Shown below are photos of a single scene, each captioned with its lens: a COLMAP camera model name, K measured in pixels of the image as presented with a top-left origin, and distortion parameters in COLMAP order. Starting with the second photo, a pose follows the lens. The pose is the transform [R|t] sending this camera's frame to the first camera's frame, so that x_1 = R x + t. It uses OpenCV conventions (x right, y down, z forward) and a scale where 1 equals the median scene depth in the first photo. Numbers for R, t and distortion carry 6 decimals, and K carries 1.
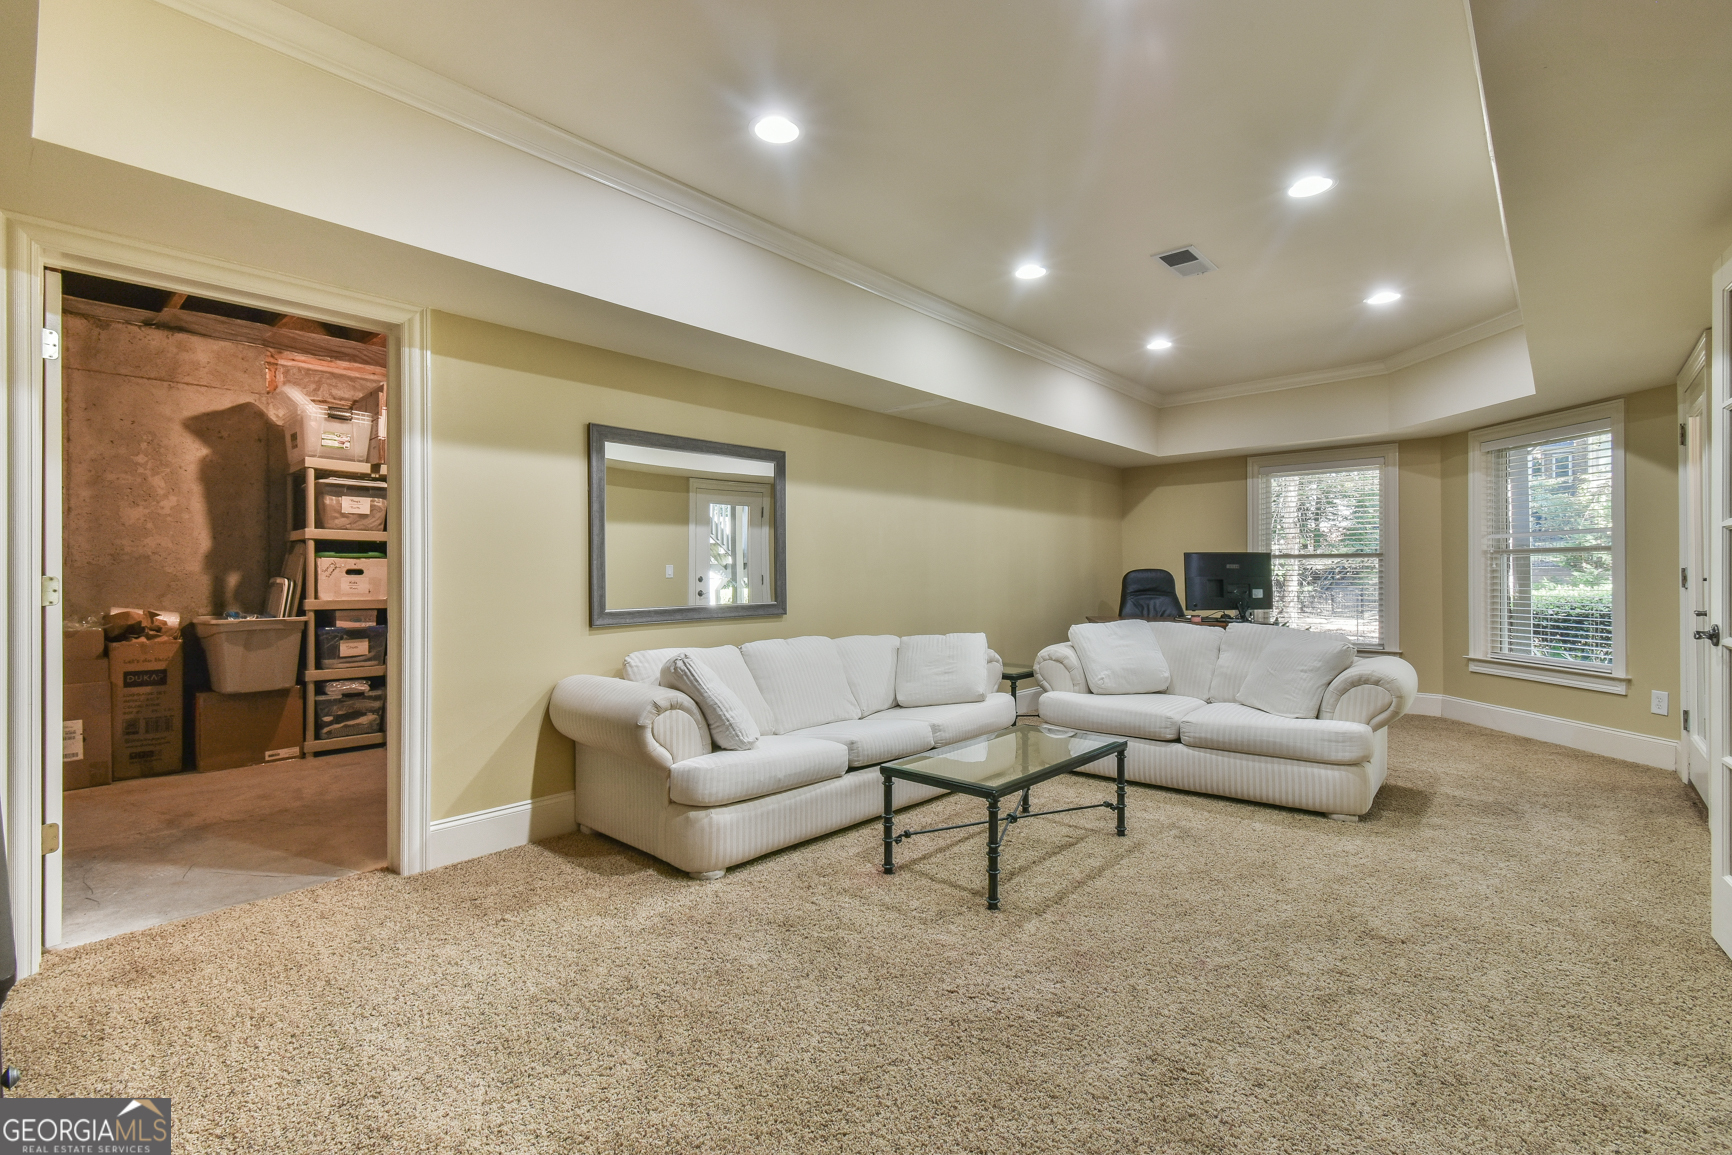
lens RADIAL K [[759.1, 0, 863.0], [0, 759.1, 573.3], [0, 0, 1]] dist [-0.002725, -0.004593]
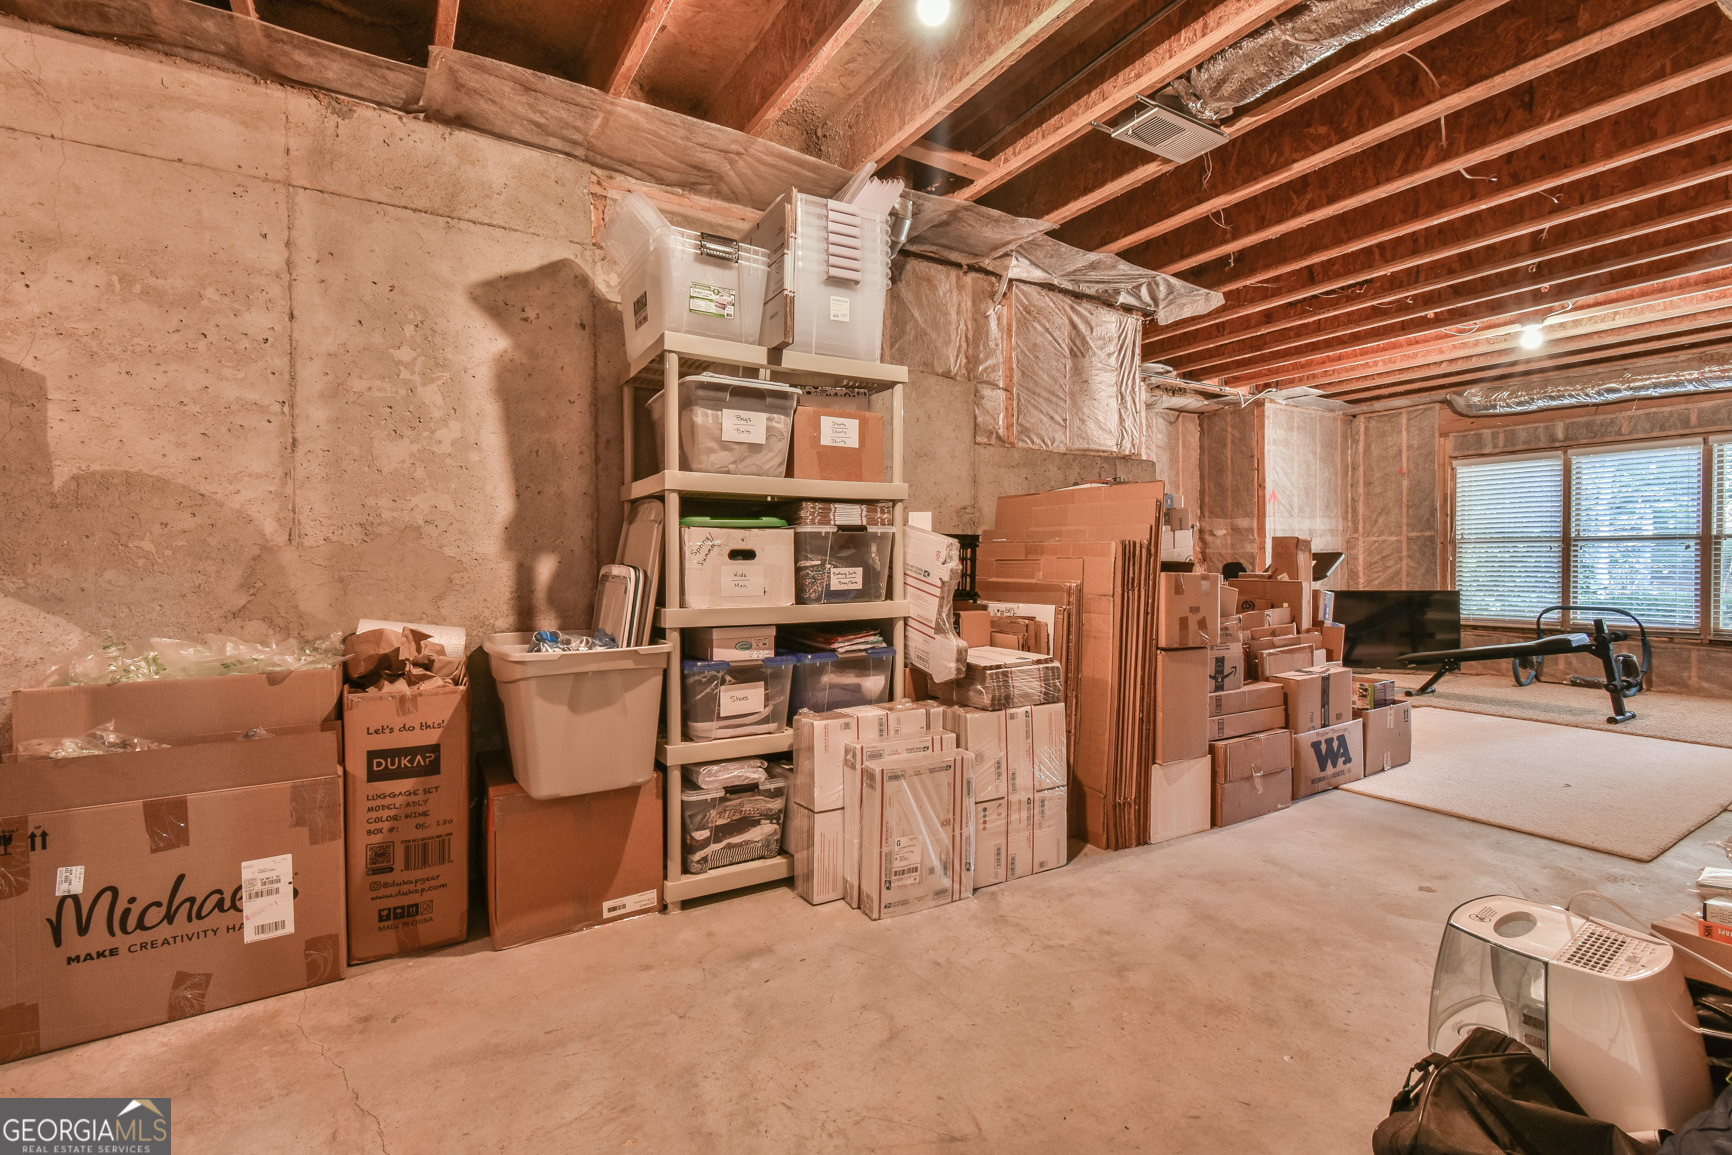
lens RADIAL K [[759.1, 0, 868.8], [0, 759.1, 571.6], [0, 0, 1]] dist [-0.002725, -0.004593]
pose [[0.959883, 0.002866, -0.280387, -0.456827], [0.001769, 0.999866, 0.016276, 0.001477], [0.280396, -0.016119, 0.959749, 0.540058]]
